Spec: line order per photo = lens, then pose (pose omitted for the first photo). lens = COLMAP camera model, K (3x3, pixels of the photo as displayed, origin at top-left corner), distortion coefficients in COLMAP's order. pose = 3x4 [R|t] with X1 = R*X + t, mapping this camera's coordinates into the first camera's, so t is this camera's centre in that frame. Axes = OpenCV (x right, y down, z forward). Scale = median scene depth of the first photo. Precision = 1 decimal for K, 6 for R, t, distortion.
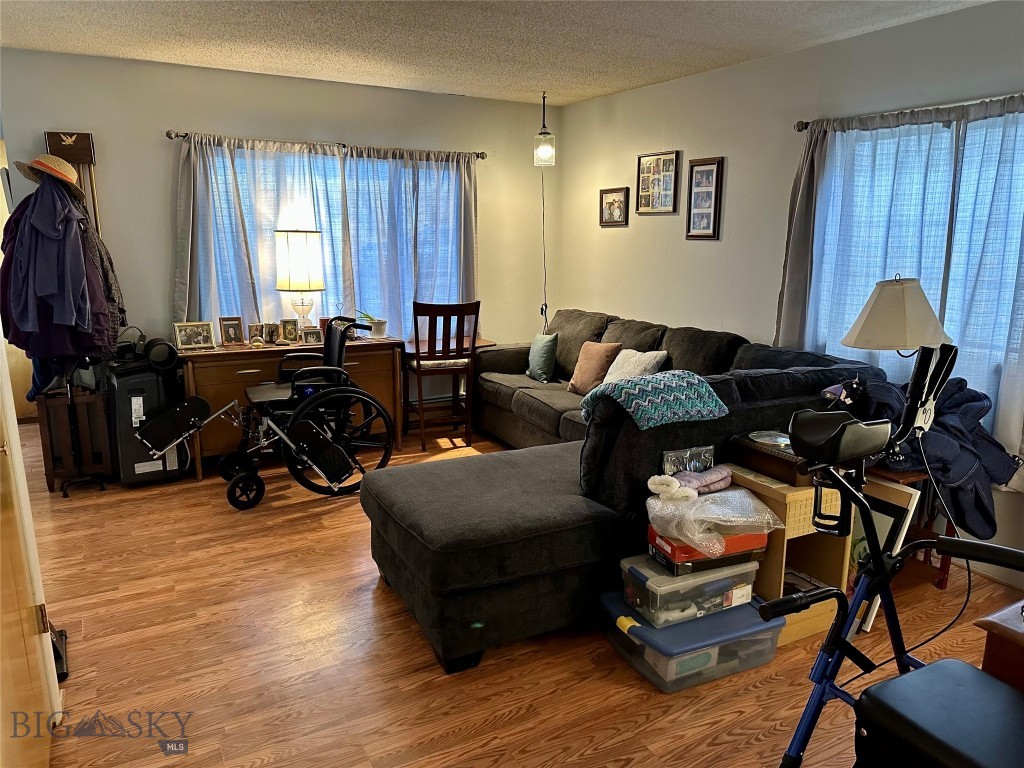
lens RADIAL K [[716.9, 0, 505.3], [0, 716.9, 385.2], [0, 0, 1]] dist [0.027723, -0.021758]
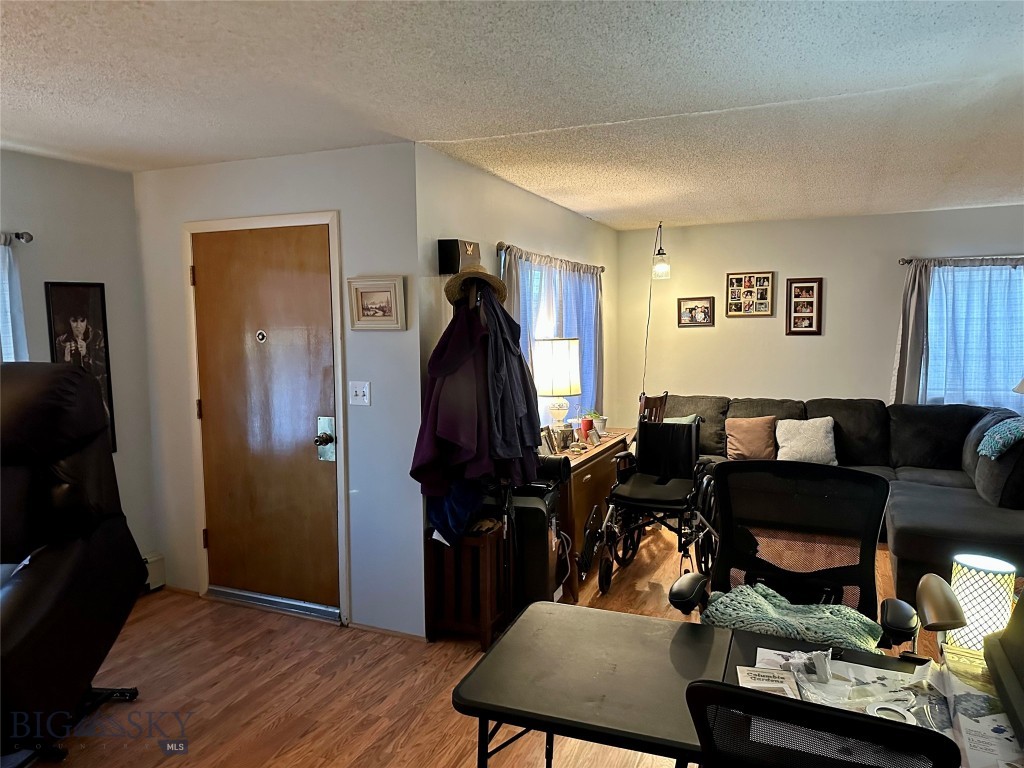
lens RADIAL K [[716.9, 0, 518.2], [0, 716.9, 381.2], [0, 0, 1]] dist [0.027723, -0.021758]
pose [[0.795147, -0.057506, 0.603684, -0.987541], [0.143877, 0.984959, -0.095684, -0.062438], [-0.589101, 0.162939, 0.791461, 0.247440]]
